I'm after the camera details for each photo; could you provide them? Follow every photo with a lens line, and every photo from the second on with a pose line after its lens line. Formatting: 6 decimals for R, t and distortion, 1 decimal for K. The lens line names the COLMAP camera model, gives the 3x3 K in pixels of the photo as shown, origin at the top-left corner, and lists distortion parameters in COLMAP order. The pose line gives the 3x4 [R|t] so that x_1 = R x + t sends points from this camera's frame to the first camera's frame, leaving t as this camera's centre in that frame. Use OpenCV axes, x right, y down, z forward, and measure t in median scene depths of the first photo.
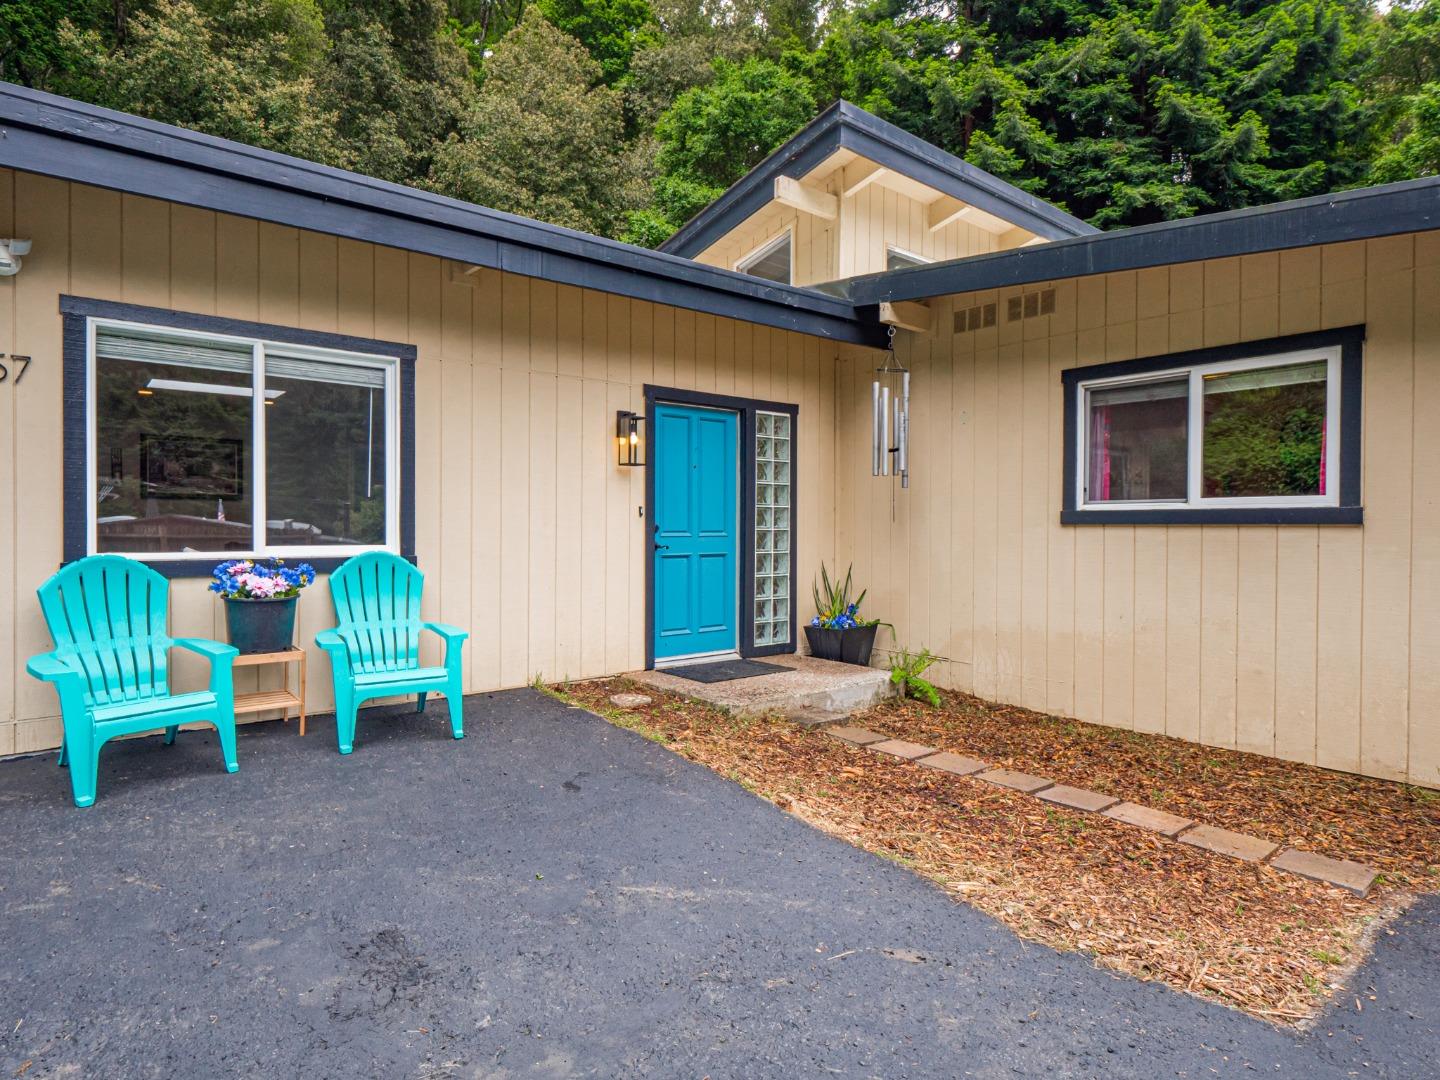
lens RADIAL K [[797.5, 0, 713.6], [0, 797.5, 528.8], [0, 0, 1]] dist [0.002244, 0.001519]
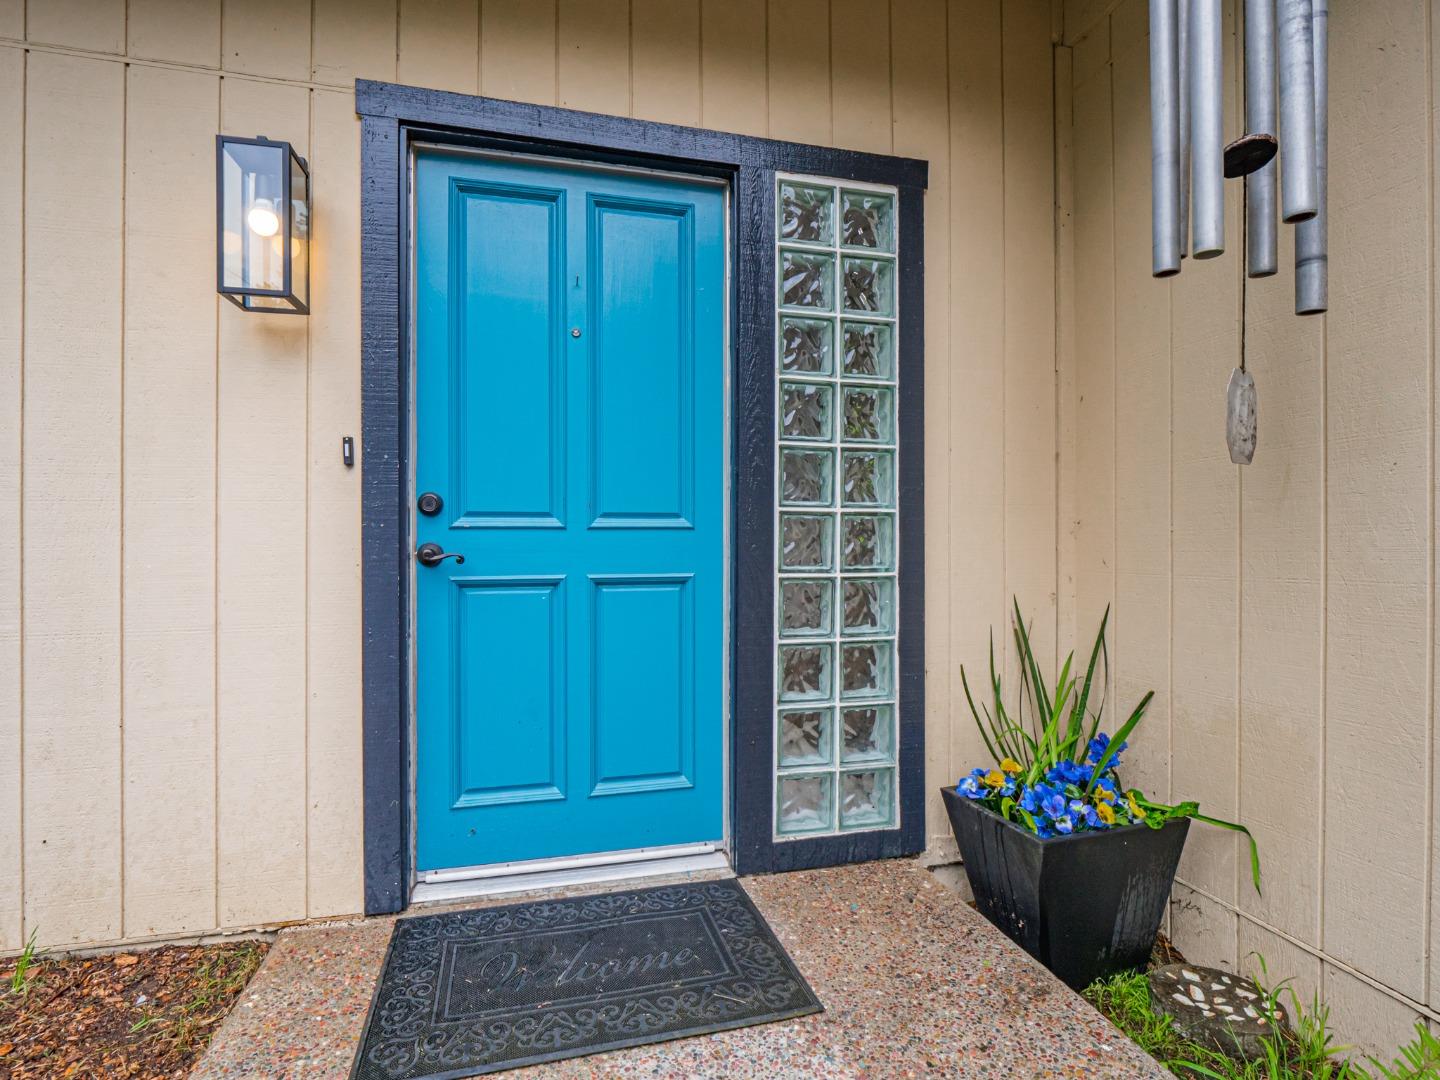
lens RADIAL K [[698.8, 0, 725.4], [0, 698.8, 539.0], [0, 0, 1]] dist [-0.015337, 0.001781]
pose [[0.907538, -0.000416, -0.419969, 0.162670], [-0.001213, 0.999993, -0.003612, 0.014409], [0.419968, 0.003787, 0.907531, 0.714662]]
